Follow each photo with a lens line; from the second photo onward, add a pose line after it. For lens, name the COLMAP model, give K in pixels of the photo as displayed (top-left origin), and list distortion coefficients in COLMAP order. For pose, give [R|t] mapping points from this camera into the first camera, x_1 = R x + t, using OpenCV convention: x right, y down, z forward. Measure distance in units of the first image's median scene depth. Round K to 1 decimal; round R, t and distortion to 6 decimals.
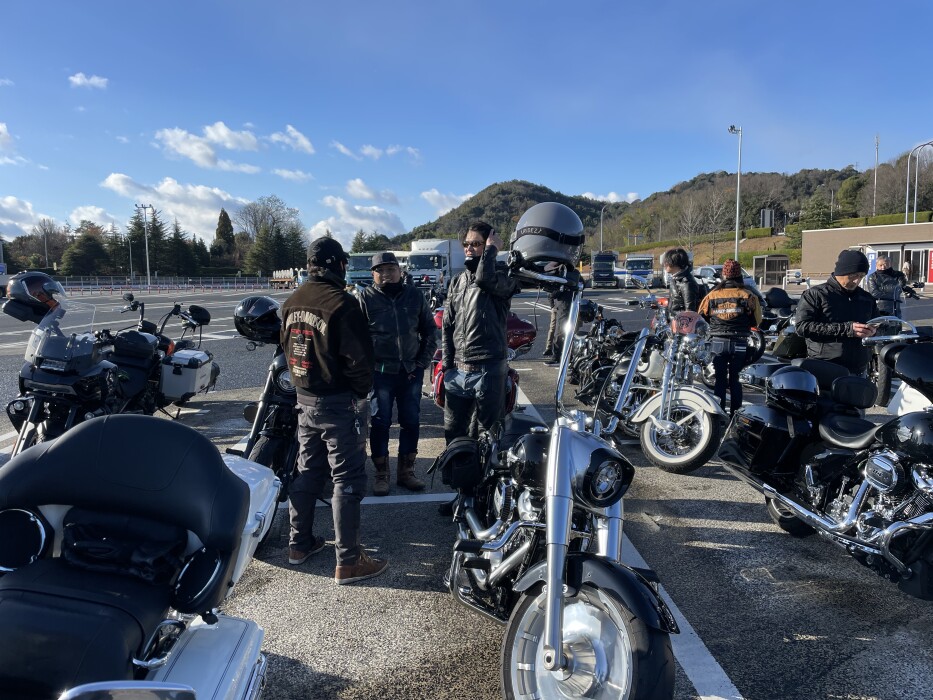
lens RADIAL K [[697.9, 0, 470.3], [0, 697.9, 353.3], [0, 0, 1]] dist [0.074604, -0.092061]
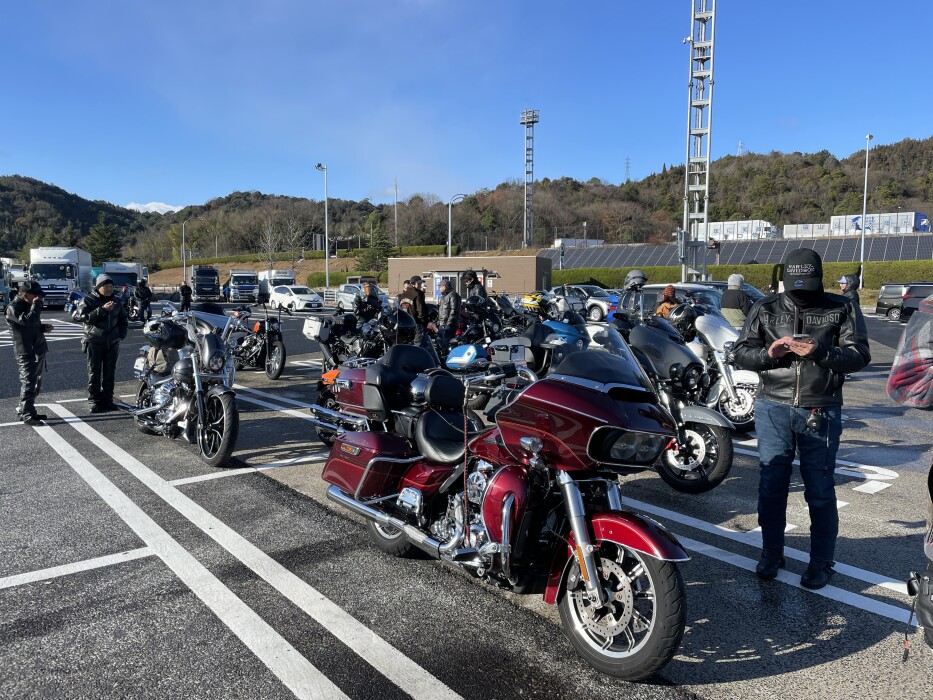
lens RADIAL K [[706.2, 0, 466.4], [0, 706.2, 343.6], [0, 0, 1]] dist [0.090145, -0.124247]
pose [[0.808129, -0.025820, 0.588440, -1.414159], [0.048377, 0.998573, -0.022622, 0.116807], [-0.587016, 0.046748, 0.808225, -0.774528]]
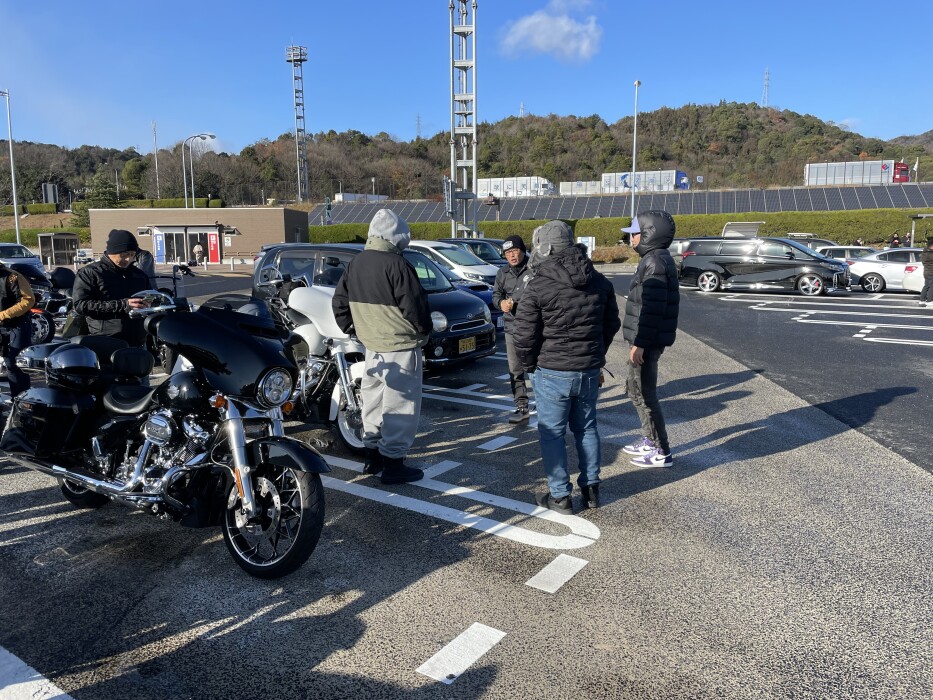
lens RADIAL K [[706.2, 0, 466.4], [0, 706.2, 343.6], [0, 0, 1]] dist [0.090145, -0.124247]
pose [[0.613460, -0.093418, 0.784181, 0.001583], [0.083778, 0.995074, 0.053002, 0.007943], [-0.785270, 0.033182, 0.618264, -0.052063]]
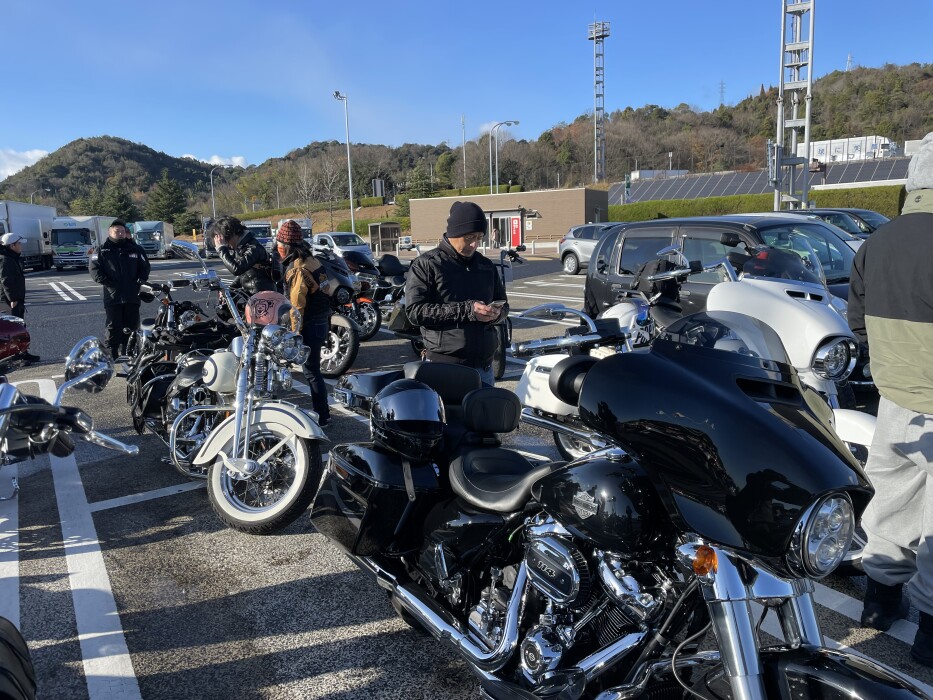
lens RADIAL K [[706.2, 0, 466.4], [0, 706.2, 343.6], [0, 0, 1]] dist [0.090145, -0.124247]
pose [[0.871706, -0.086905, 0.482262, 0.142939], [0.072961, 0.996196, 0.047638, -0.028808], [-0.484568, -0.006340, 0.874731, 0.296873]]
